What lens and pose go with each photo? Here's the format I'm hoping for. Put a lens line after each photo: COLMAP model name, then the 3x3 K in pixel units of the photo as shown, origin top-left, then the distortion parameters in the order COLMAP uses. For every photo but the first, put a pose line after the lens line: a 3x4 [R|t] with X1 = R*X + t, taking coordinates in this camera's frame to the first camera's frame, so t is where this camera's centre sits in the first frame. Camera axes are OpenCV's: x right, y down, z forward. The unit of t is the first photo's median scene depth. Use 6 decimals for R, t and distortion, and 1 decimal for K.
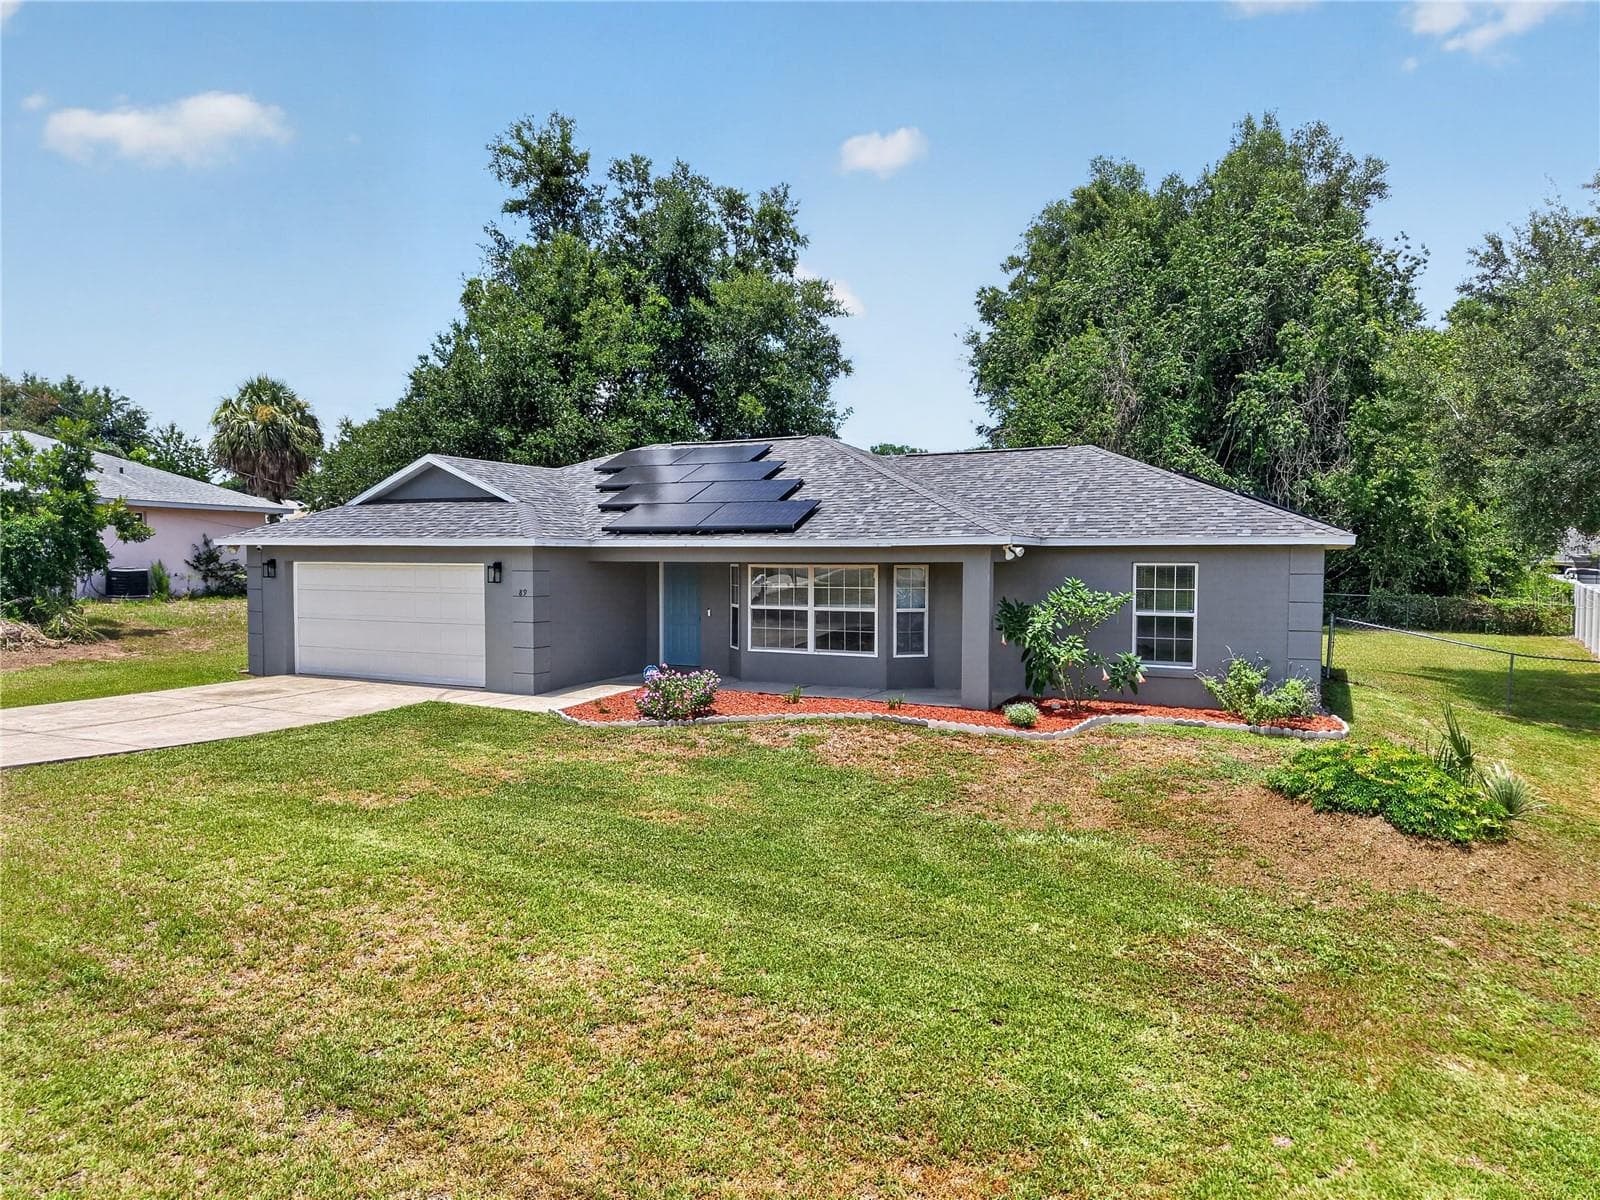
lens RADIAL K [[1080.9, 0, 800.4], [0, 1080.9, 599.6], [0, 0, 1]] dist [0.079479, -0.049790]
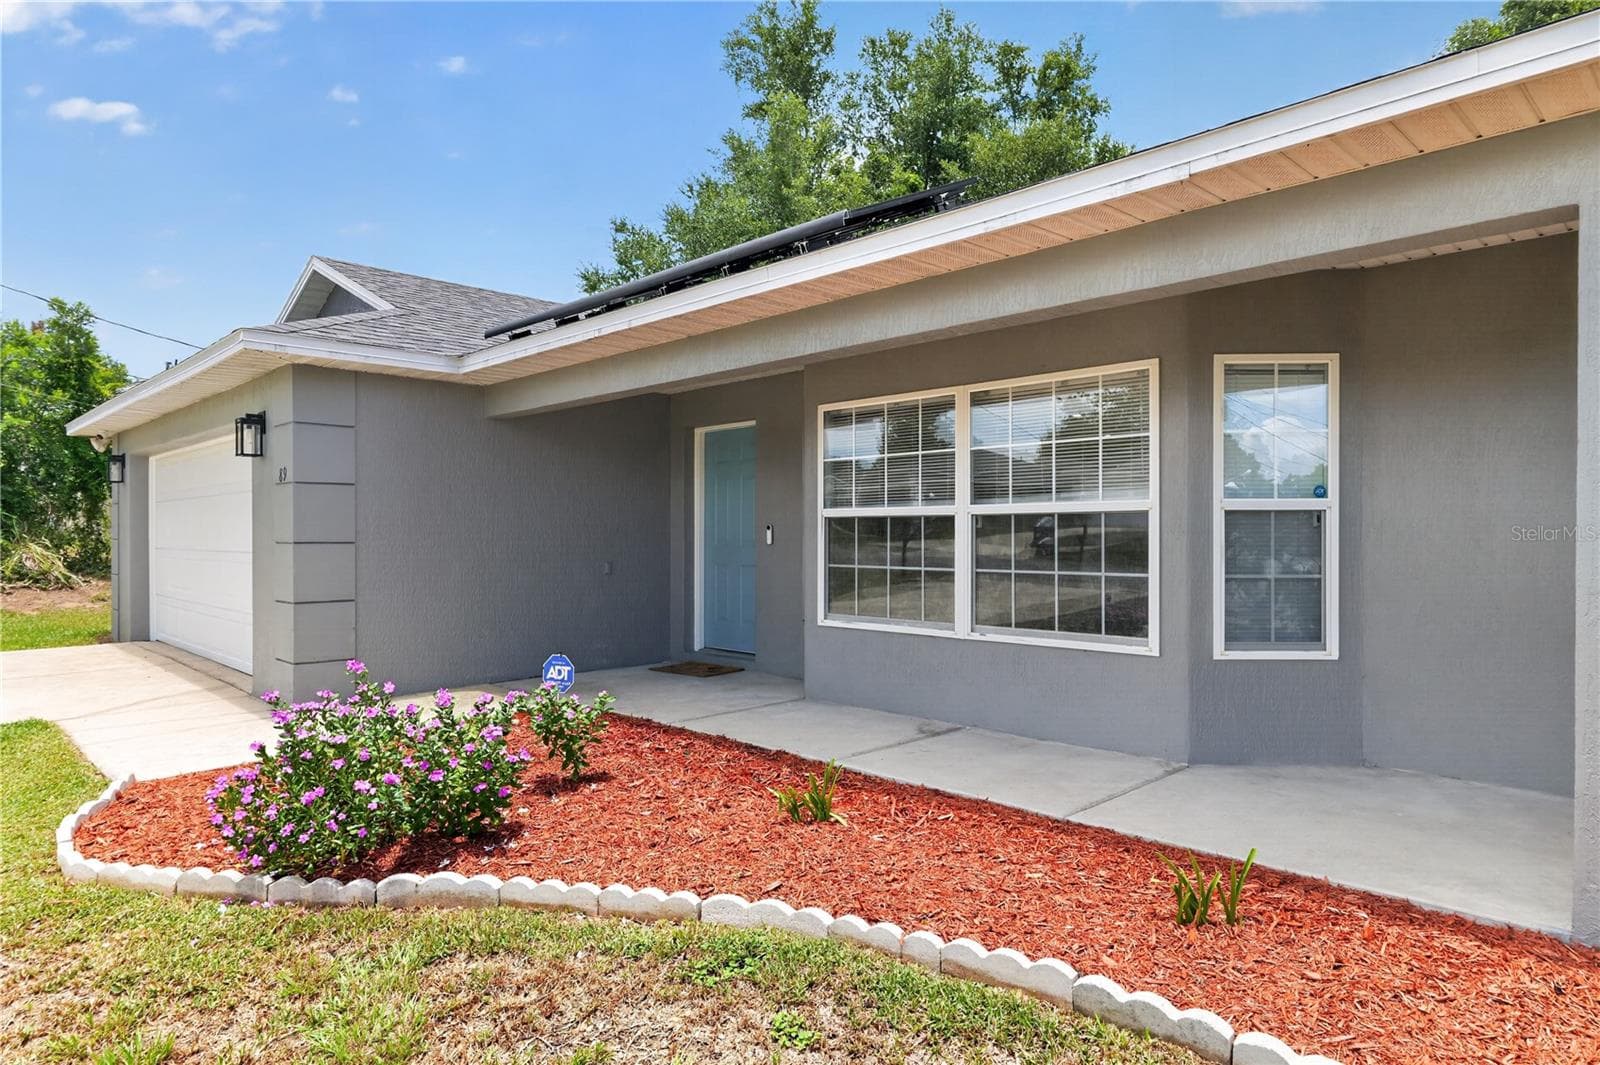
lens RADIAL K [[974.8, 0, 800.0], [0, 974.8, 532.5], [0, 0, 1]] dist [0.004193, -0.001101]
pose [[0.944167, -0.001824, -0.329461, 0.059803], [-0.014884, 0.998728, -0.048182, 0.029734], [0.329130, 0.050395, 0.942939, 0.631741]]
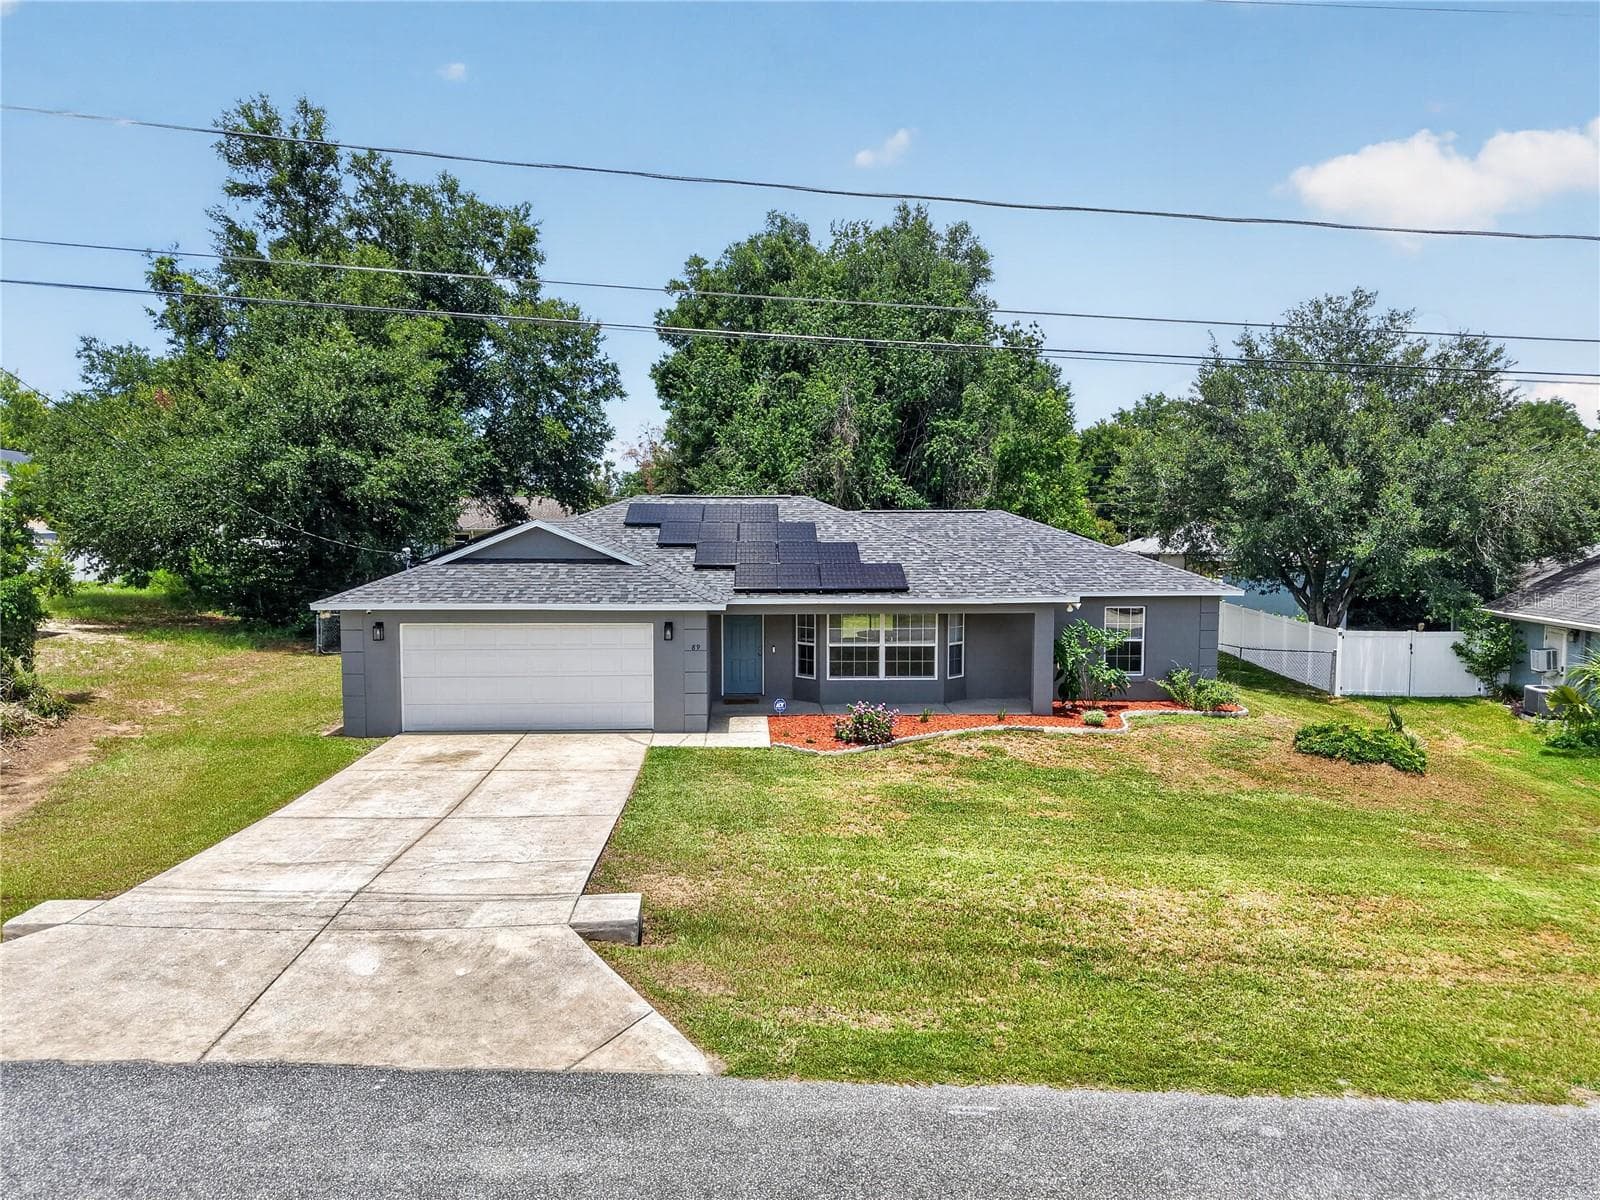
lens RADIAL K [[1080.9, 0, 800.4], [0, 1080.9, 599.6], [0, 0, 1]] dist [0.079479, -0.049790]
pose [[0.876028, -0.037885, 0.480769, -0.647991], [0.021474, 0.998985, 0.039593, -0.092524], [-0.481781, -0.024361, 0.875953, -0.082287]]
